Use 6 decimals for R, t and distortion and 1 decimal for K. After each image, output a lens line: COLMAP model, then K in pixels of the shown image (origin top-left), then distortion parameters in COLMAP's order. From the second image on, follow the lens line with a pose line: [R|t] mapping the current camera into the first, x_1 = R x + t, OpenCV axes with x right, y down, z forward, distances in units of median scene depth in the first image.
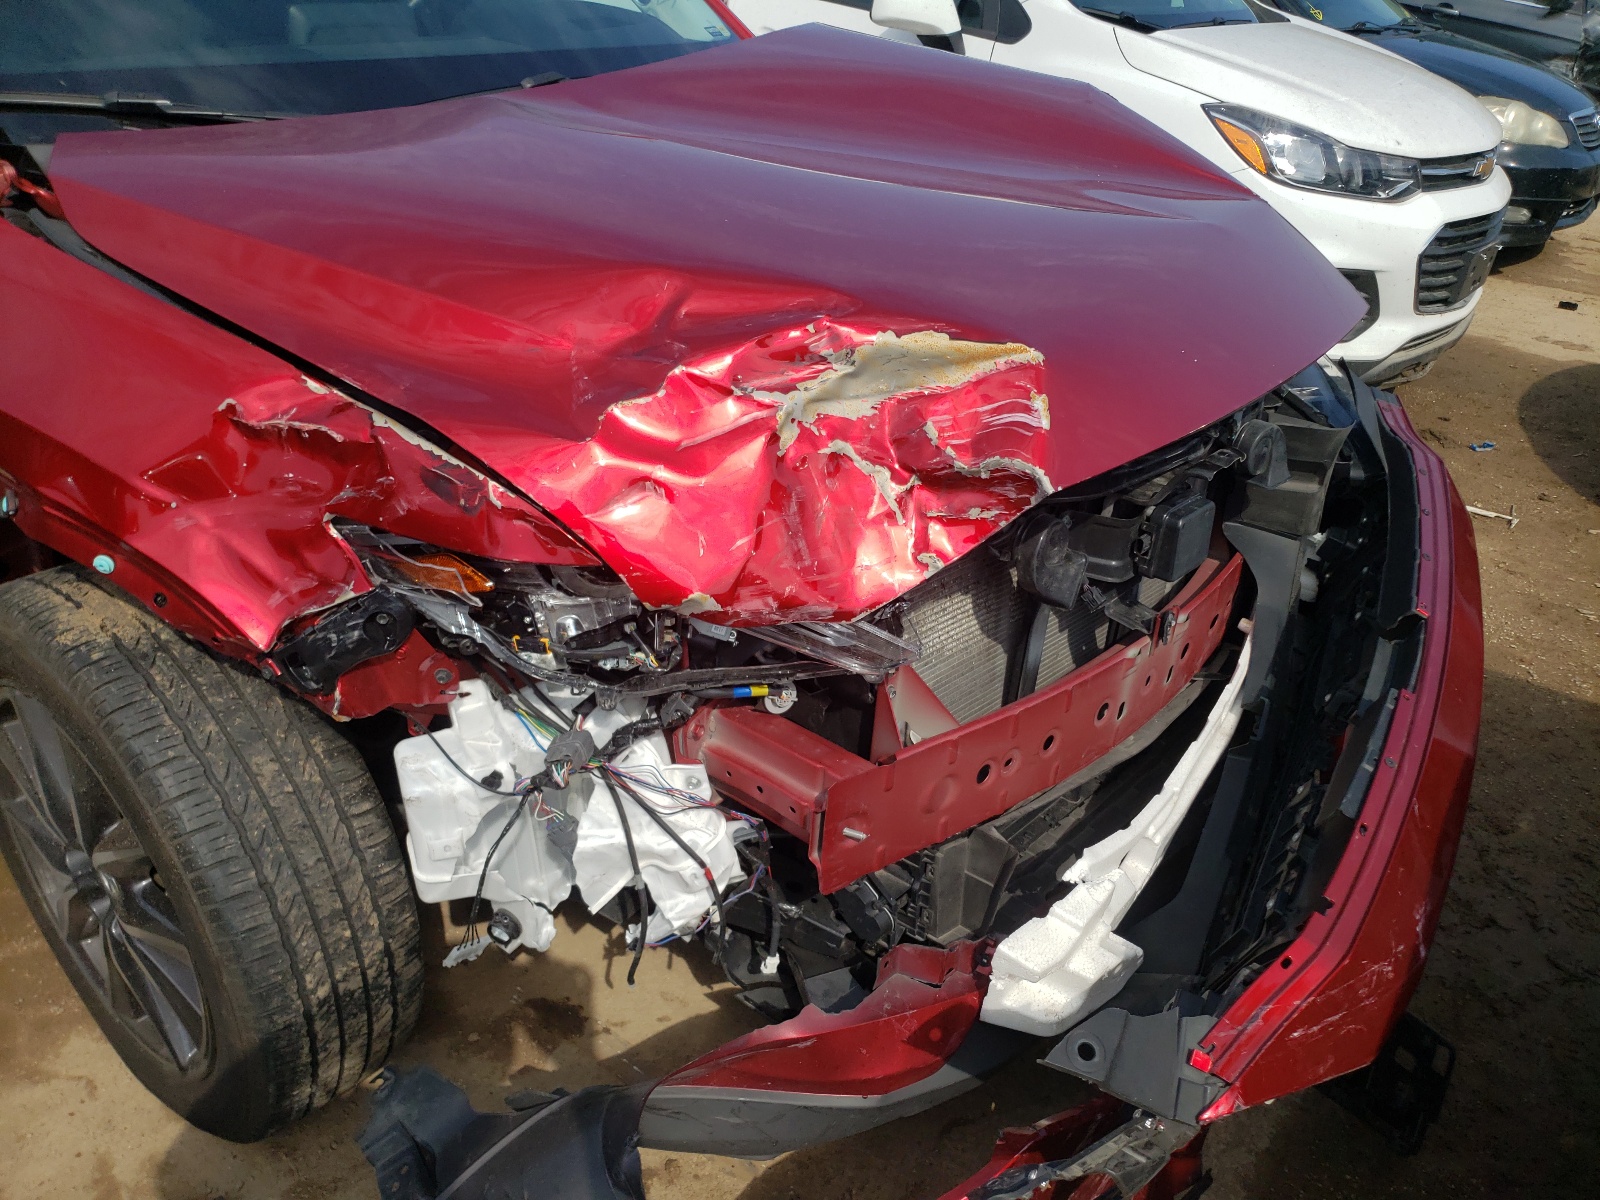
lens RADIAL K [[1246.9, 0, 832.4], [0, 1246.9, 598.1], [0, 0, 1]] dist [0.002081, -0.006476]
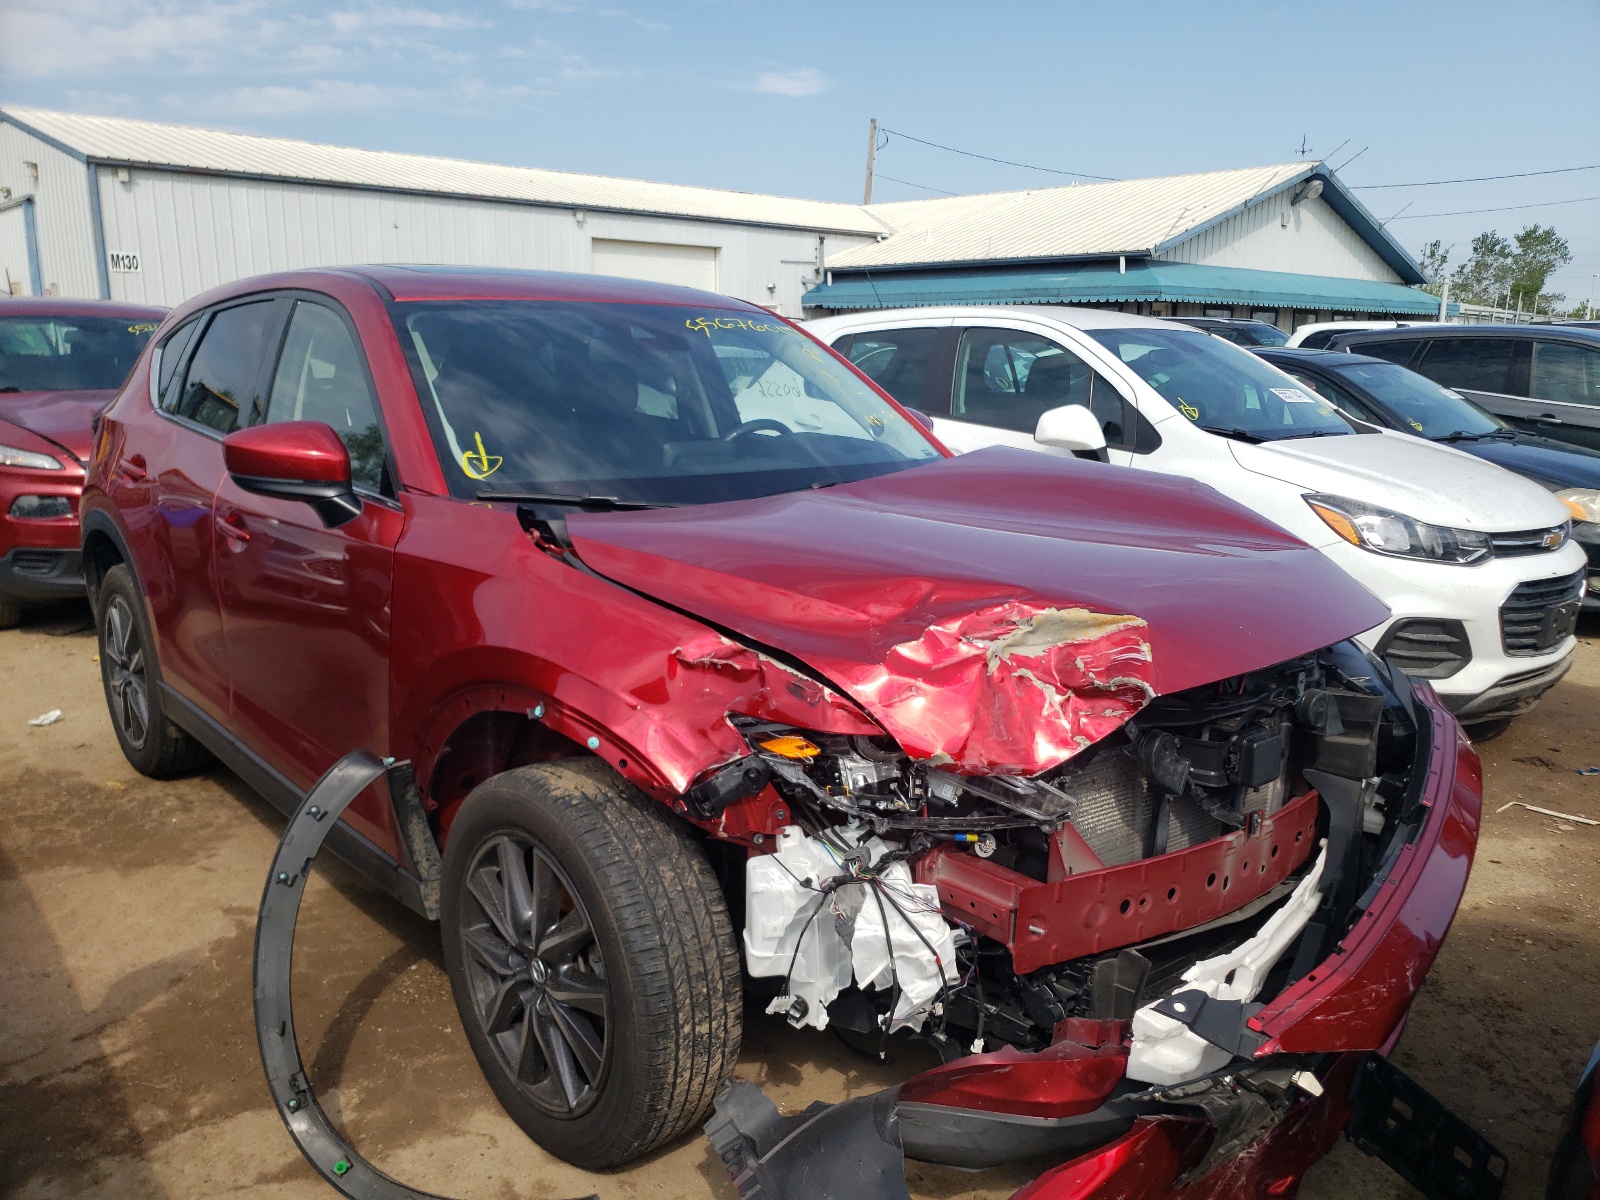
lens RADIAL K [[1214.1, 0, 800.0], [0, 1214.1, 600.0], [0, 0, 1]] dist [0.094297, -0.225916]
pose [[0.987218, -0.004129, -0.159321, -0.027147], [-0.043925, 0.953898, -0.296900, 0.254954], [0.153201, 0.300104, 0.941524, -0.569187]]
